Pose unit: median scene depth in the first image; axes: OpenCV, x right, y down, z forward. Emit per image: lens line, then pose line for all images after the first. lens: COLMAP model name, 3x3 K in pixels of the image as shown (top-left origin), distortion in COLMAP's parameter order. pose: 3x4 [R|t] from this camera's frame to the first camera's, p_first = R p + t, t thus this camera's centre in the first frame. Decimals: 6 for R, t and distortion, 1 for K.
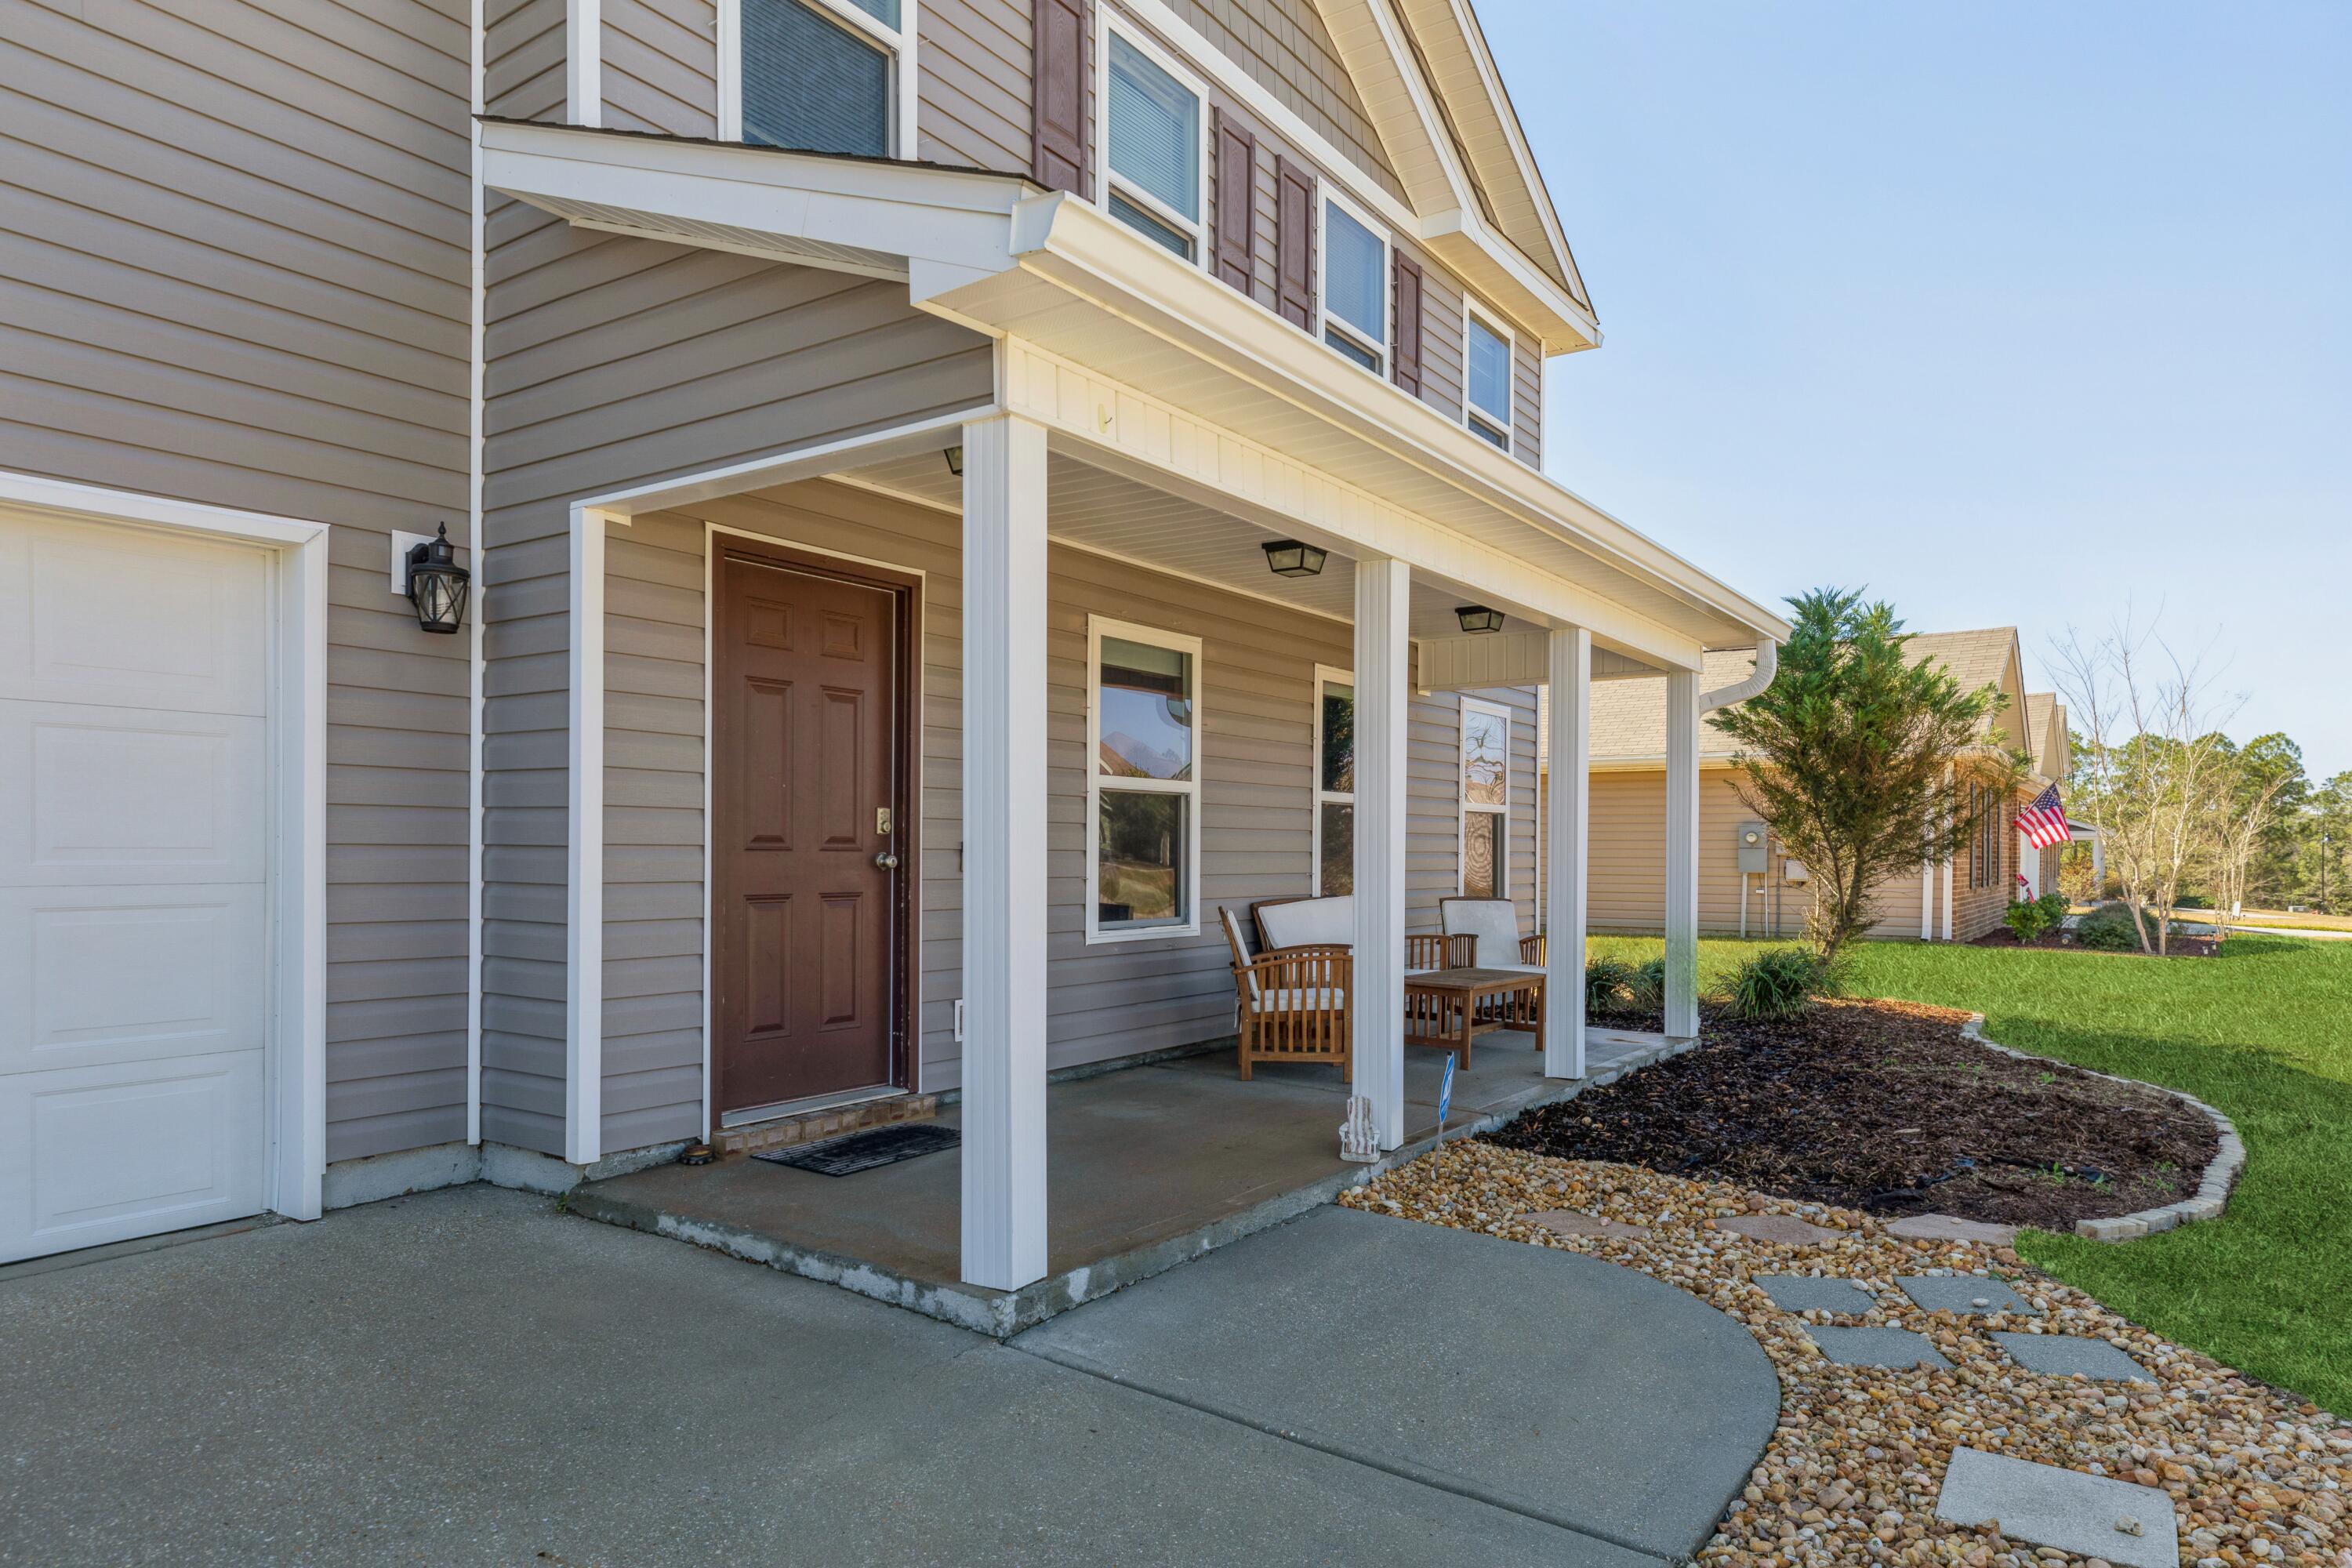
lens RADIAL K [[1433.1, 0, 1183.1], [0, 1433.1, 866.6], [0, 0, 1]] dist [0.001926, -0.000370]
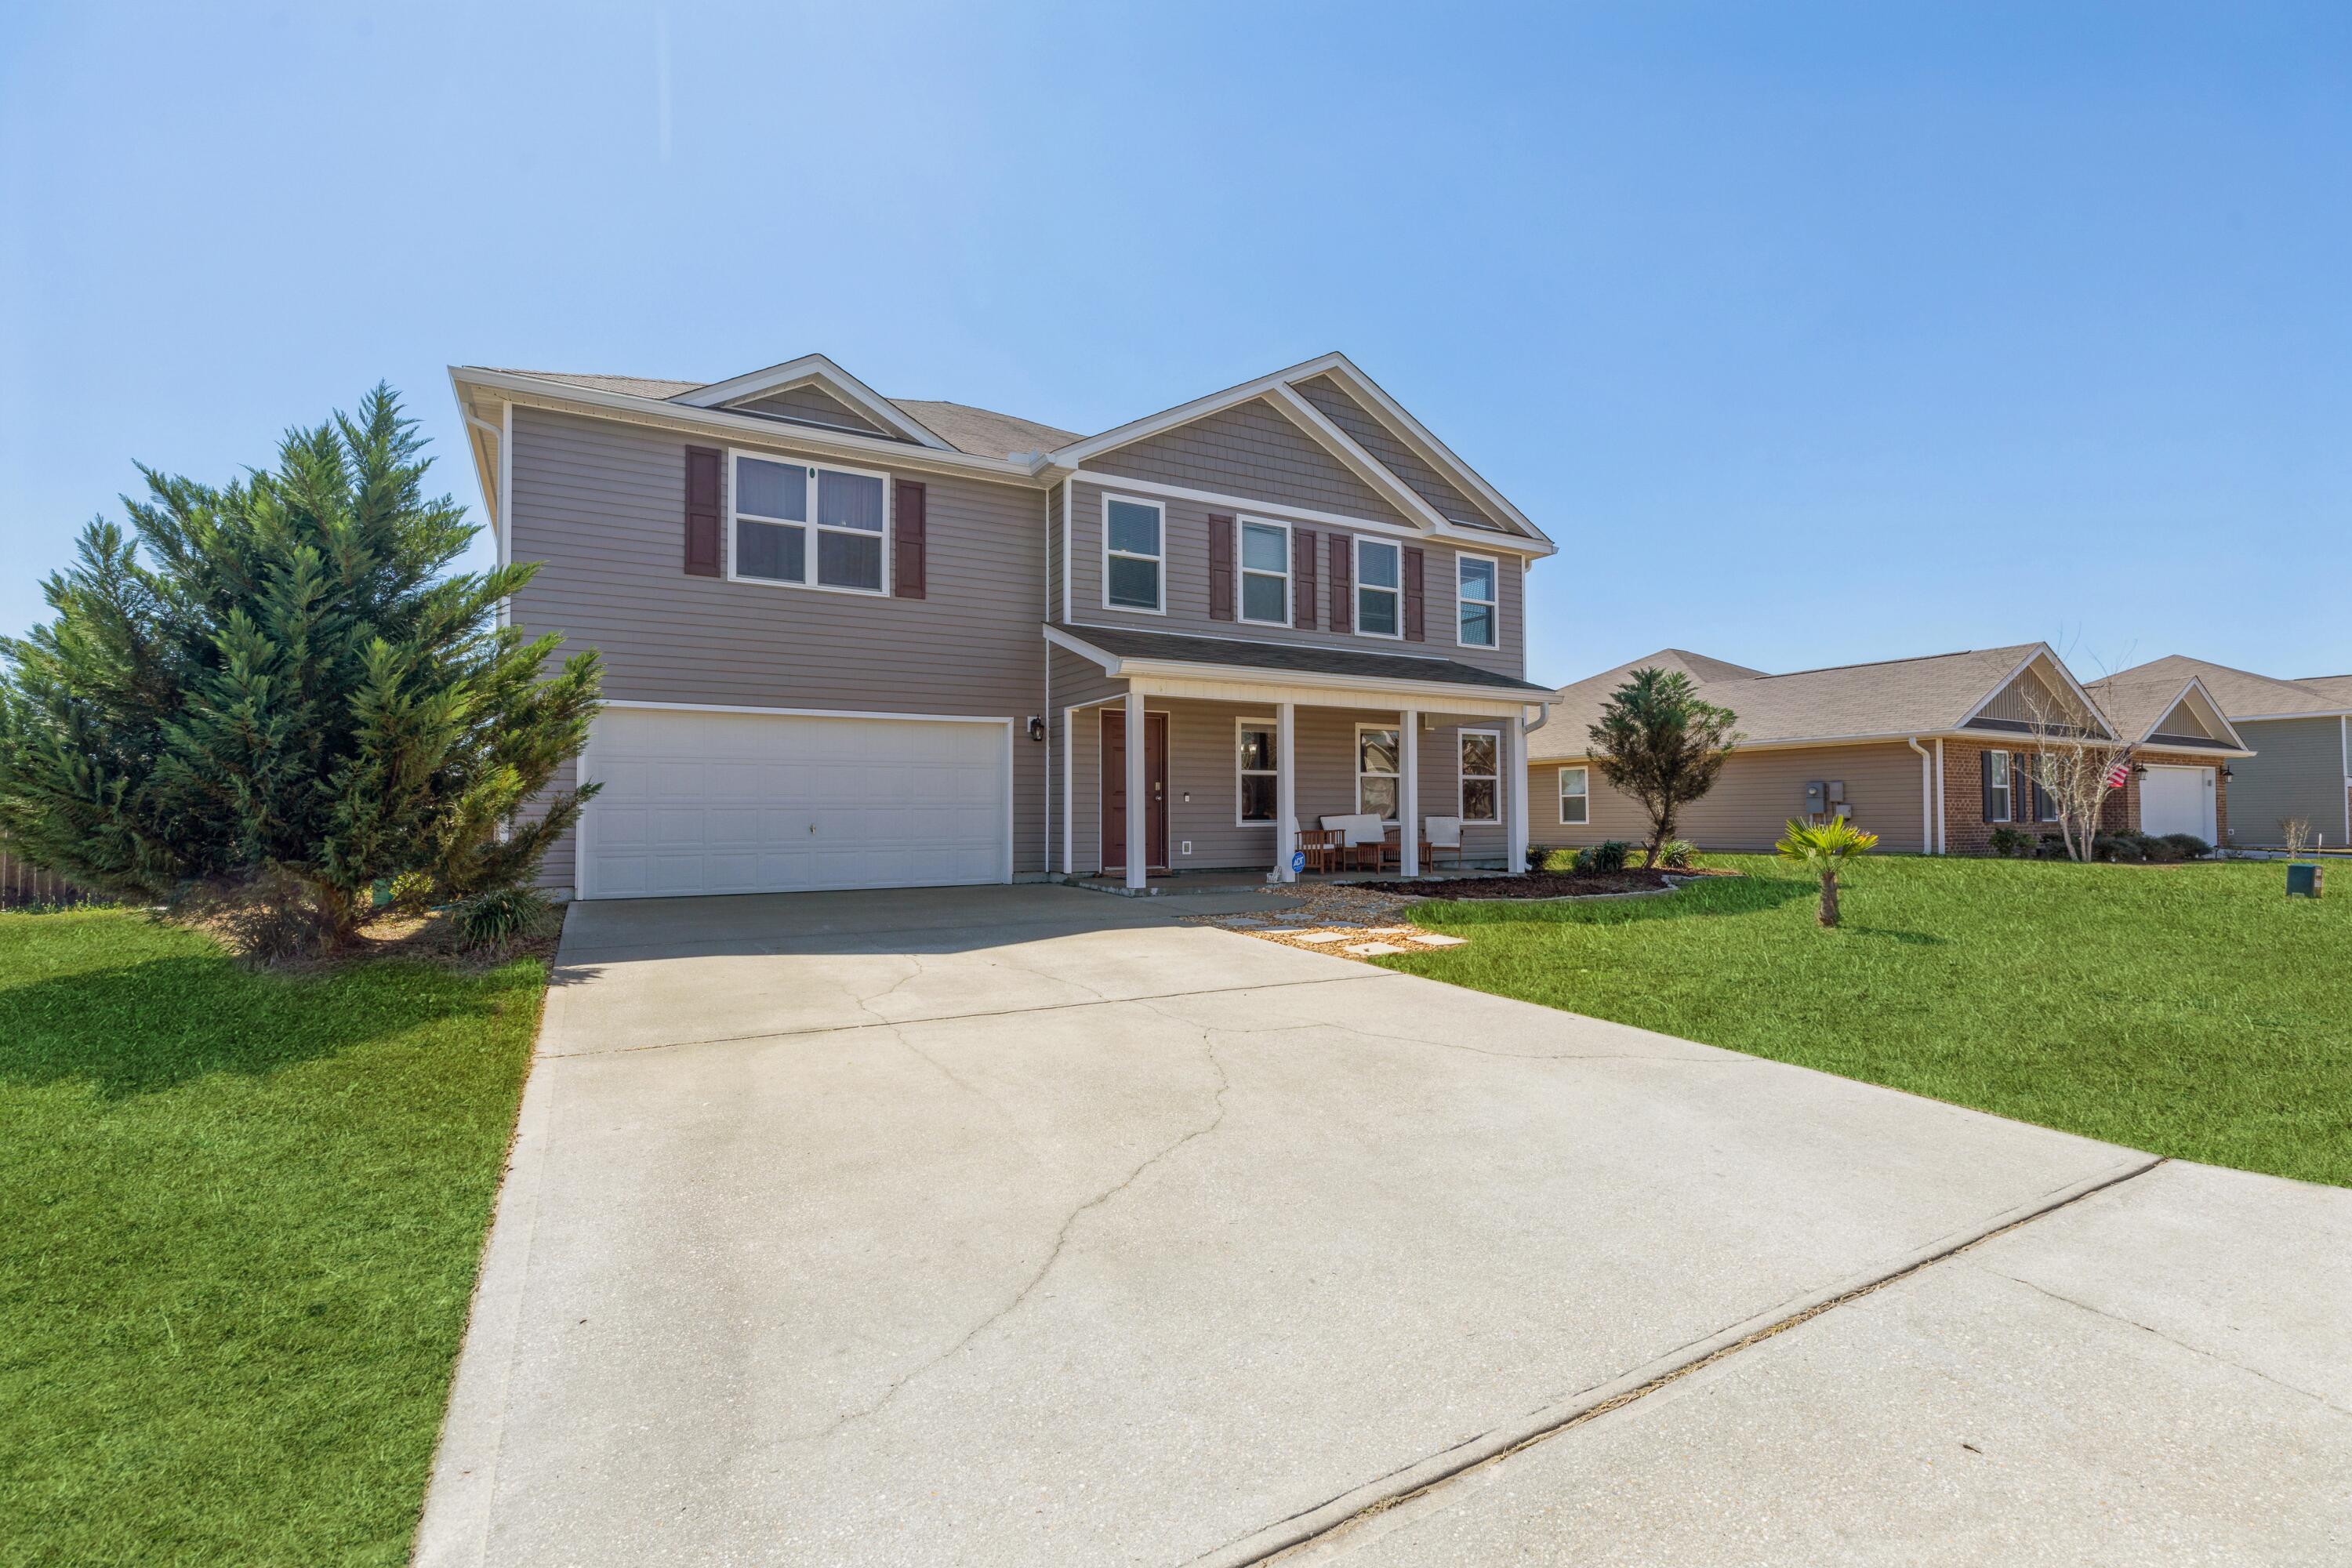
lens RADIAL K [[1045.0, 0, 1170.6], [0, 1045.0, 806.9], [0, 0, 1]] dist [-0.000590, -0.000027]
pose [[0.901698, -0.015840, -0.432076, 0.756000], [0.005833, 0.999683, -0.024477, 0.065459], [0.432327, 0.019551, 0.901505, -1.031594]]
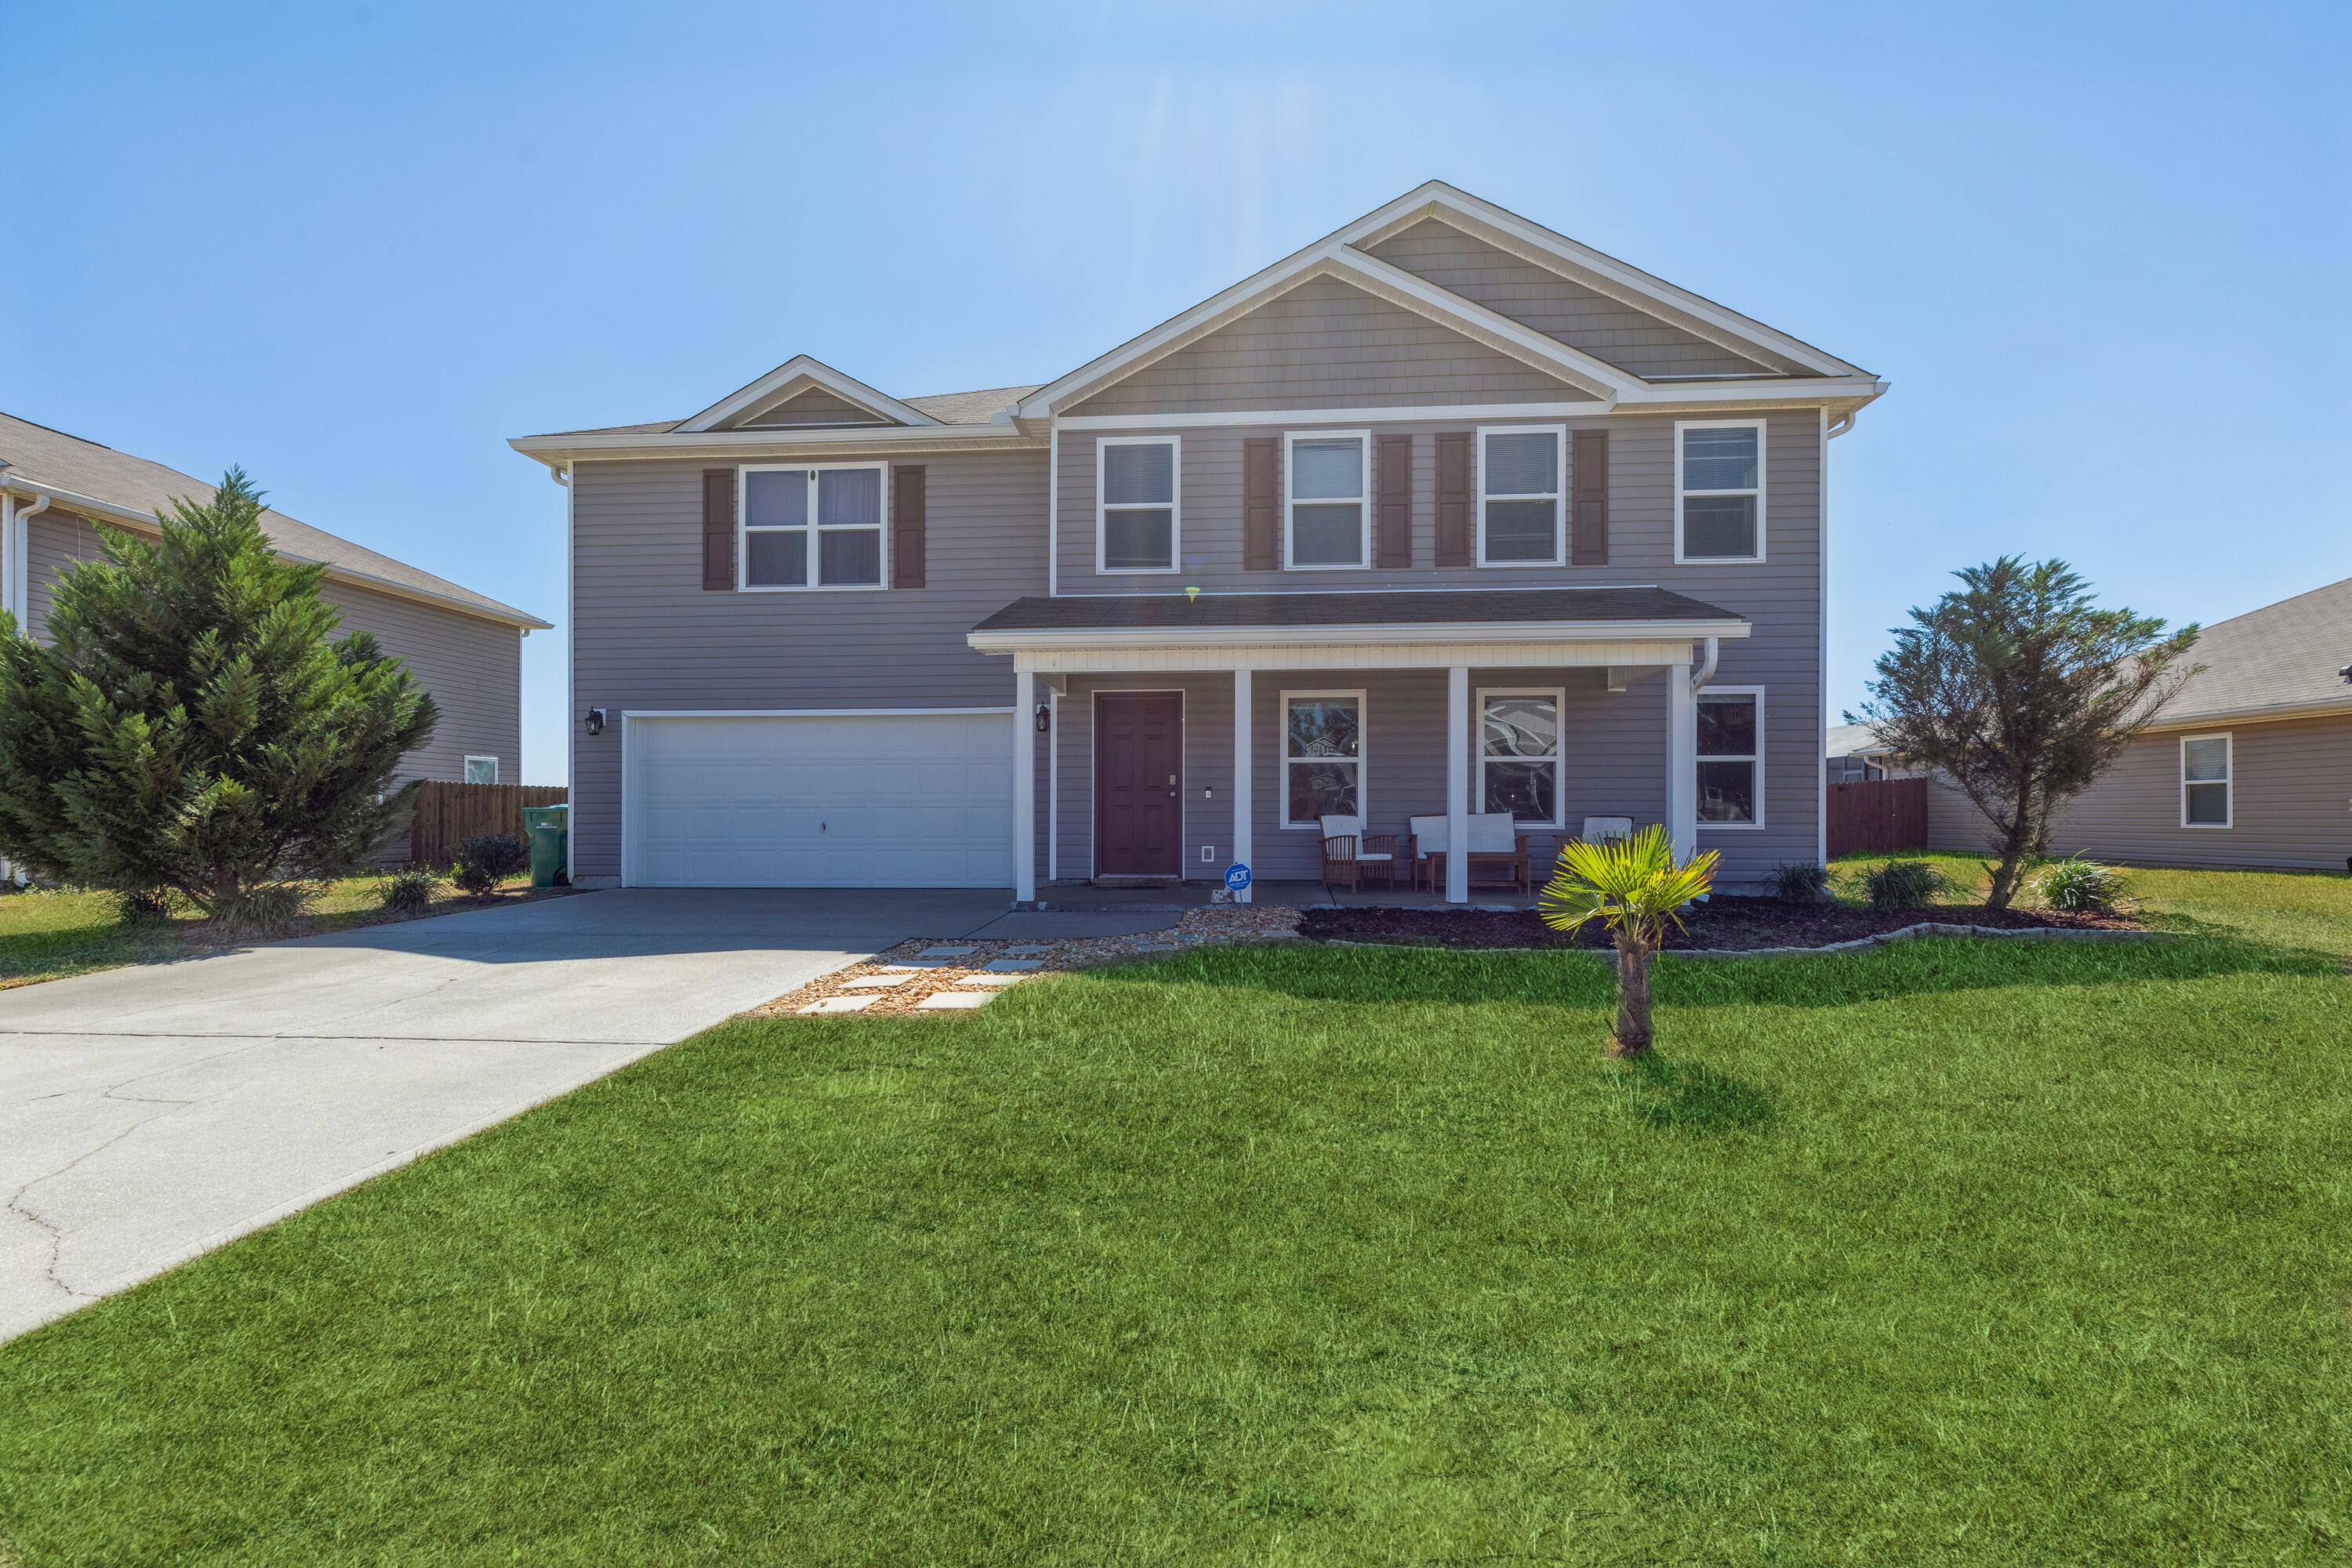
lens RADIAL K [[1058.5, 0, 1171.4], [0, 1058.5, 823.4], [0, 0, 1]] dist [0.002573, 0.000221]
pose [[0.507736, 0.001159, -0.861512, 1.361597], [-0.005758, 0.999981, -0.002048, 0.049492], [0.861494, 0.006000, 0.507733, -0.047462]]
